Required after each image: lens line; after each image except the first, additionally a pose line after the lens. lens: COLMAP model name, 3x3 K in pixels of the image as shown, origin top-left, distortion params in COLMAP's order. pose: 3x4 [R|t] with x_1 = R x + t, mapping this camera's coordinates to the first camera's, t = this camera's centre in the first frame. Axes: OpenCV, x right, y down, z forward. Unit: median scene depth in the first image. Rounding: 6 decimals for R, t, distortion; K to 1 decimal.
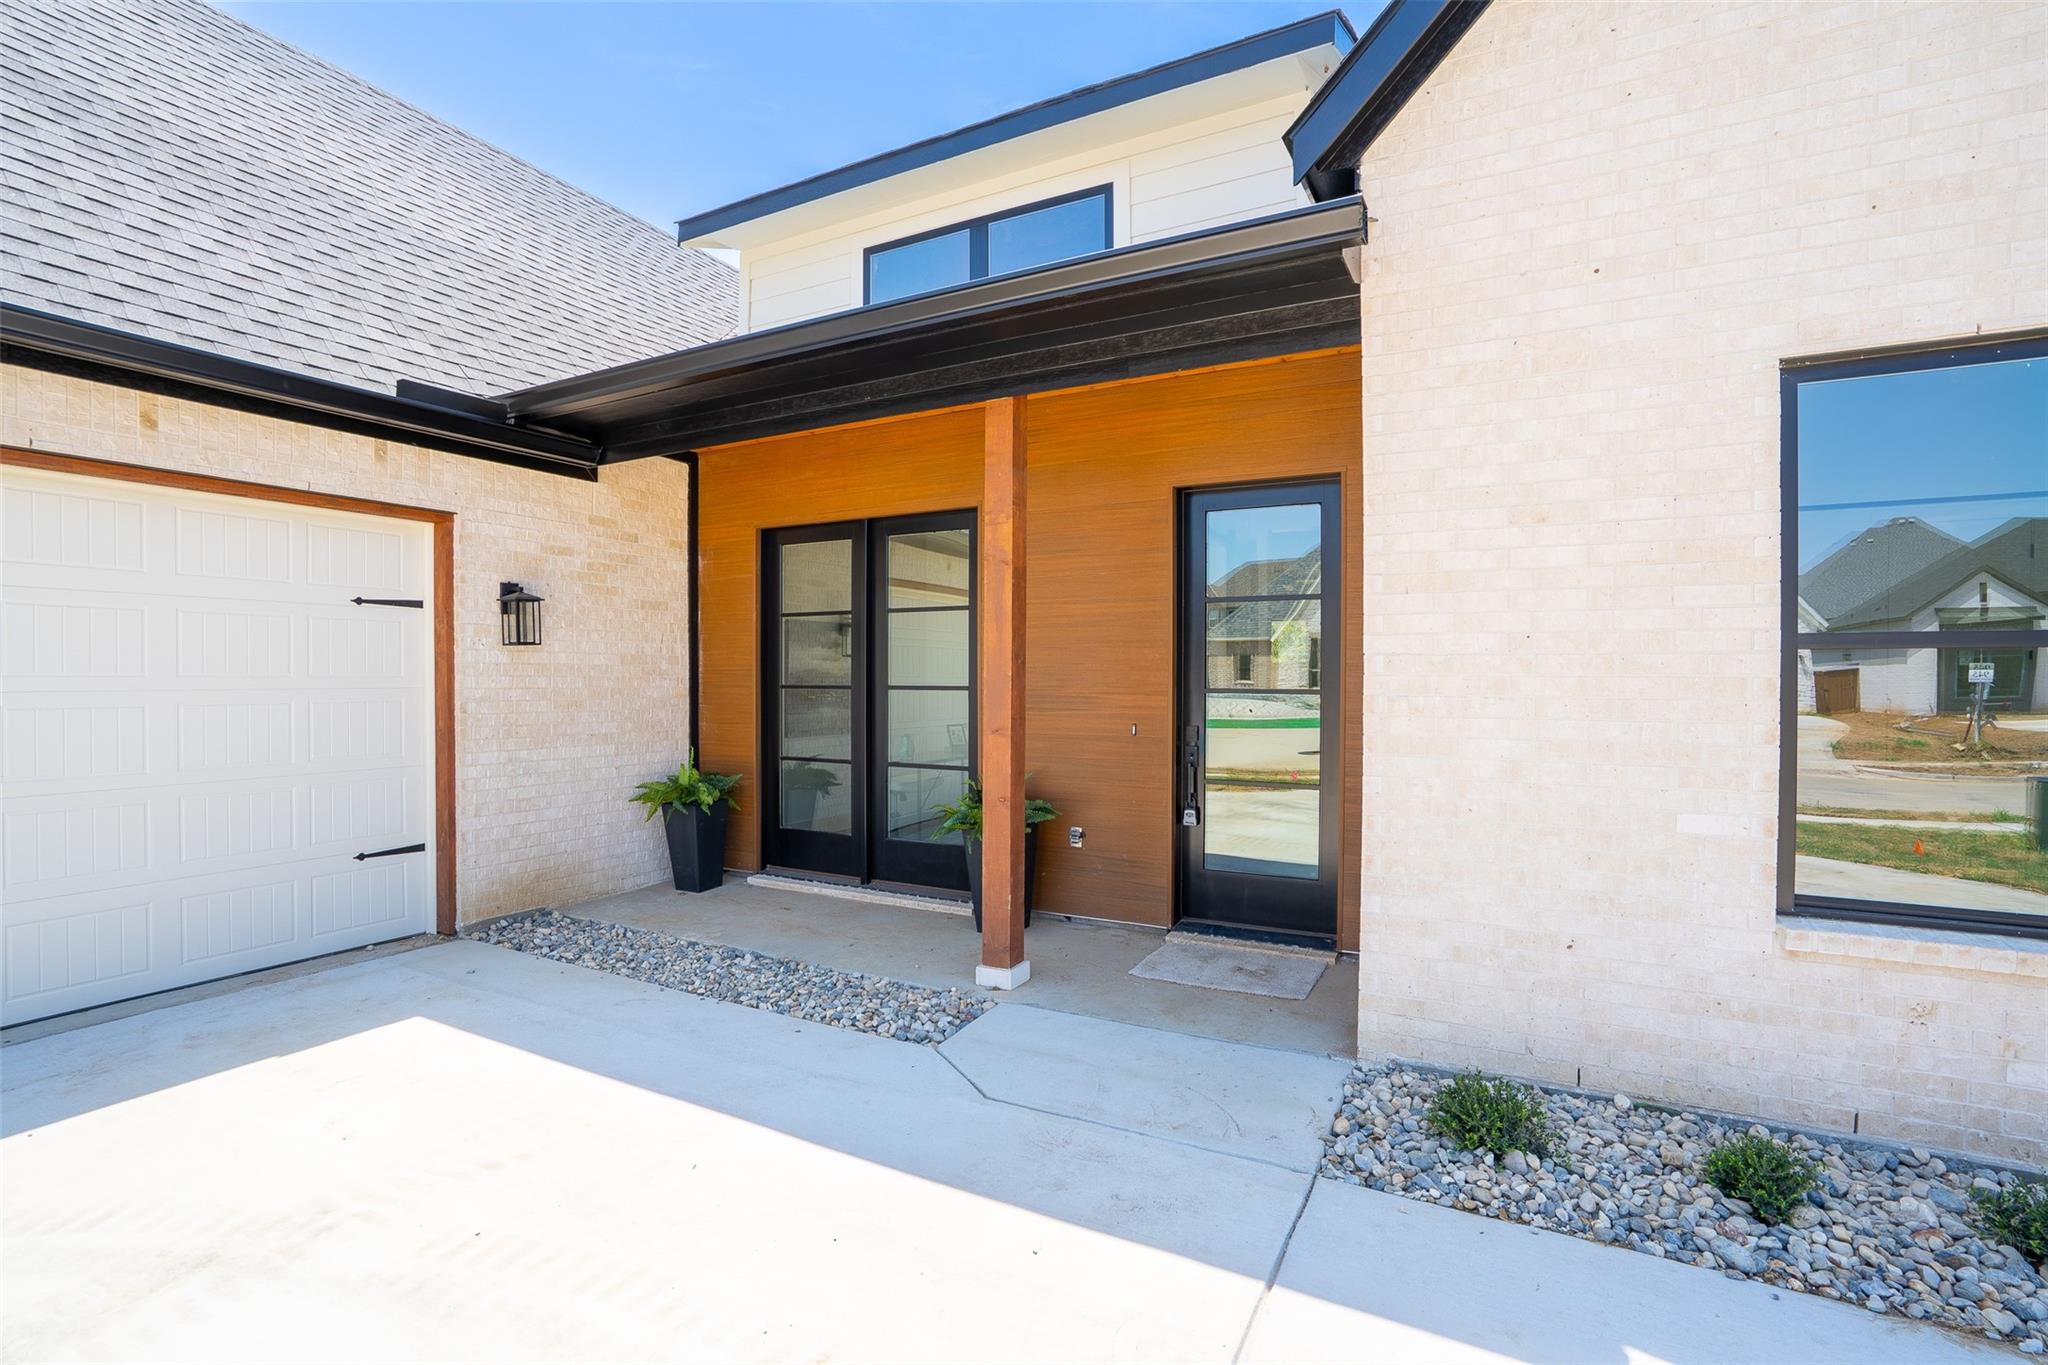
lens RADIAL K [[946.3, 0, 1024.0], [0, 946.3, 682.5], [0, 0, 1]] dist [-0.068260, 0.028008]
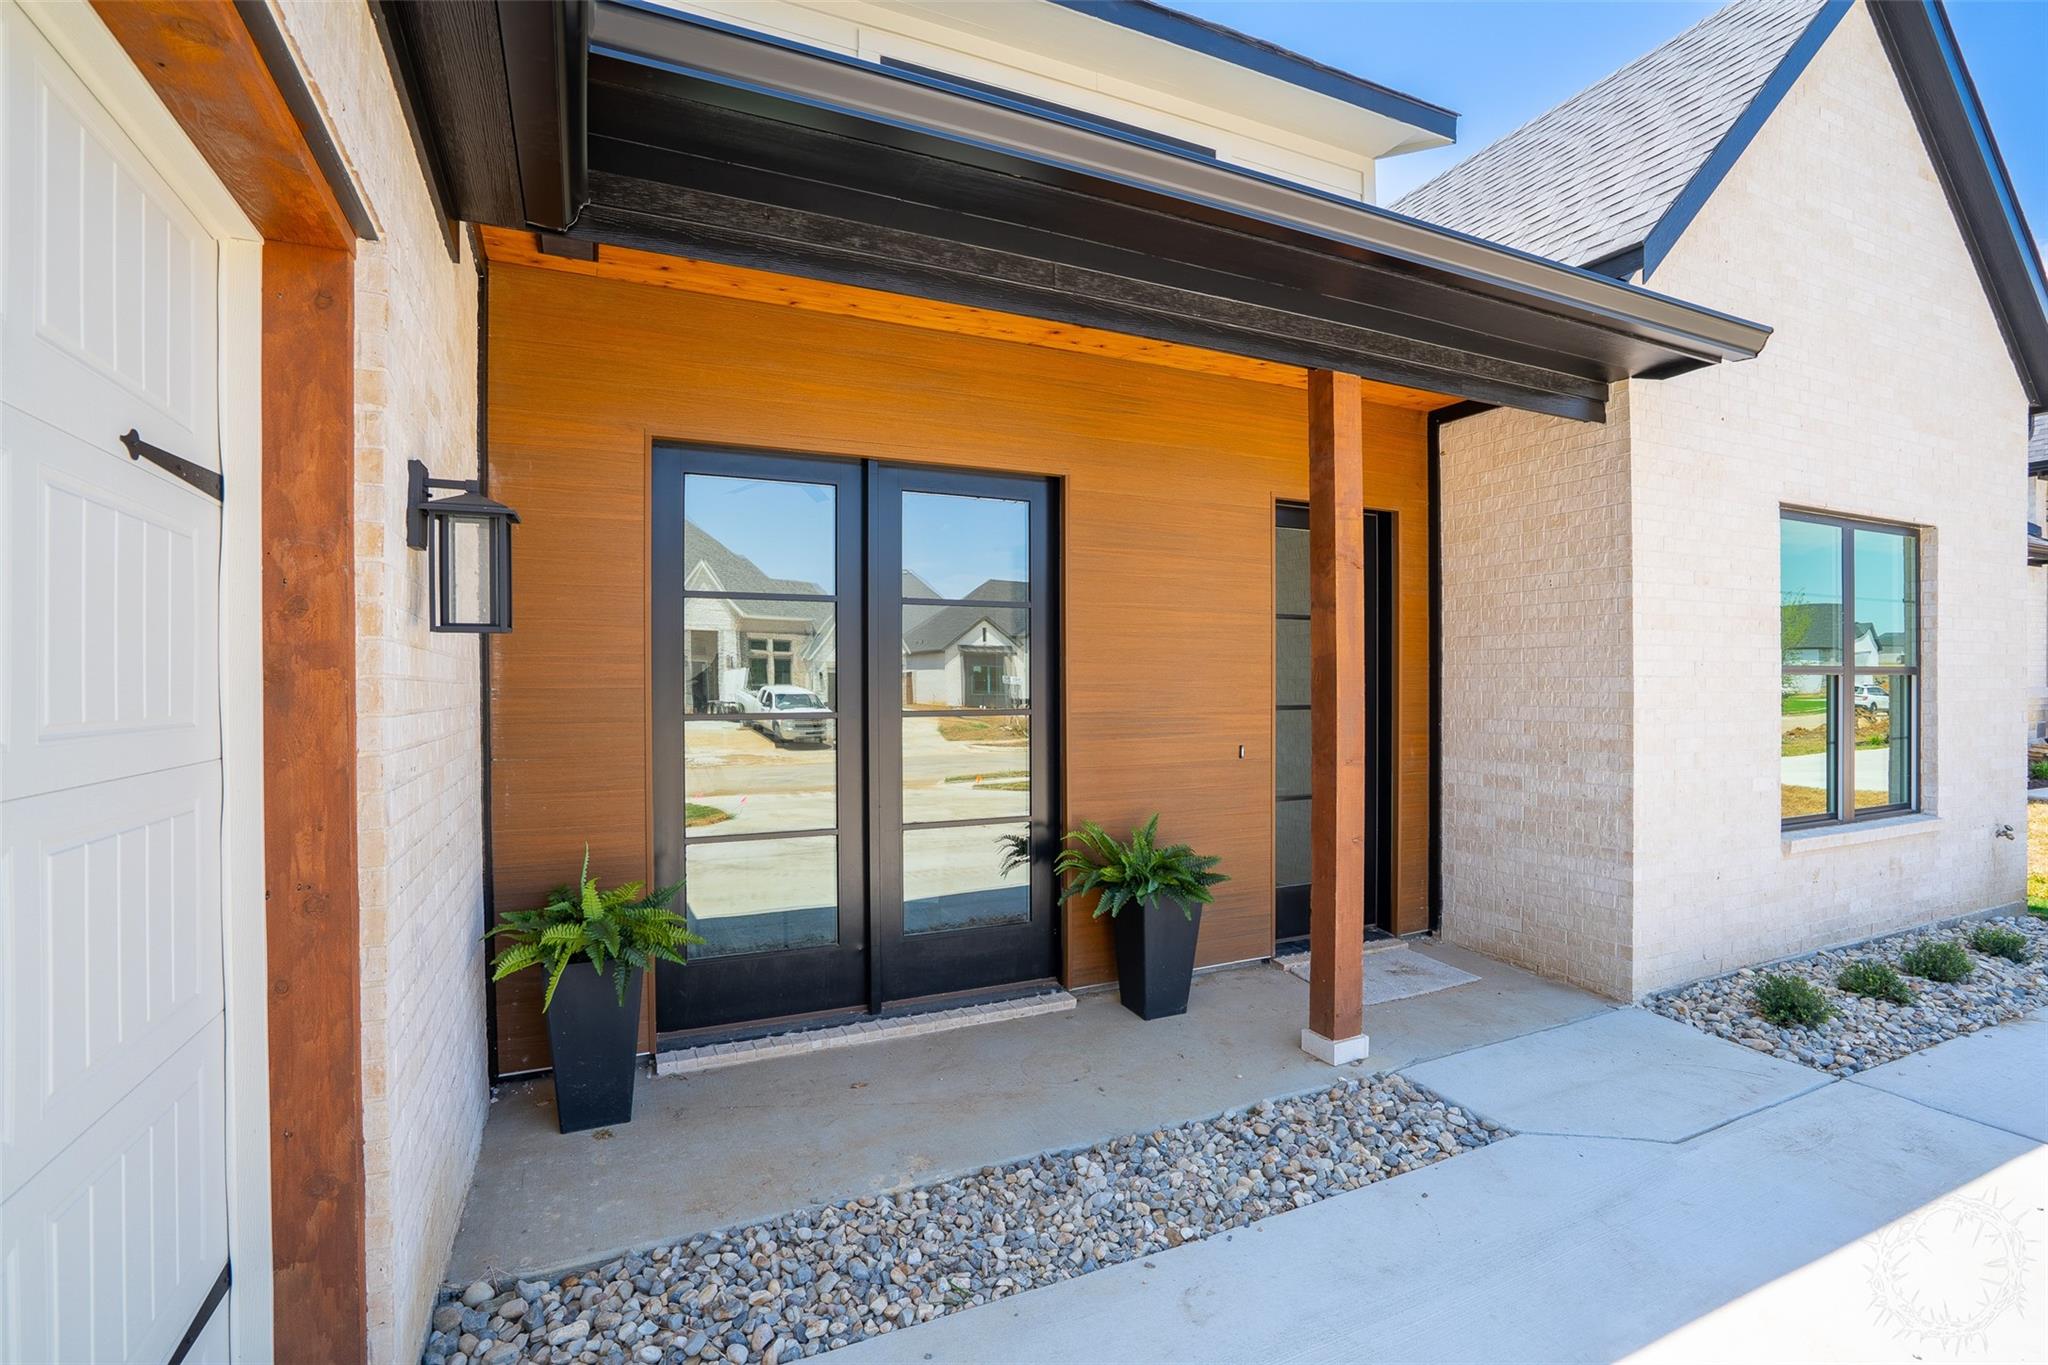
lens RADIAL K [[946.3, 0, 1024.0], [0, 946.3, 682.5], [0, 0, 1]] dist [-0.068260, 0.028008]
pose [[0.598276, -0.003629, 0.801282, -0.726357], [0.008584, 0.999961, -0.001880, -0.017481], [-0.801244, 0.008003, 0.598284, 0.598674]]
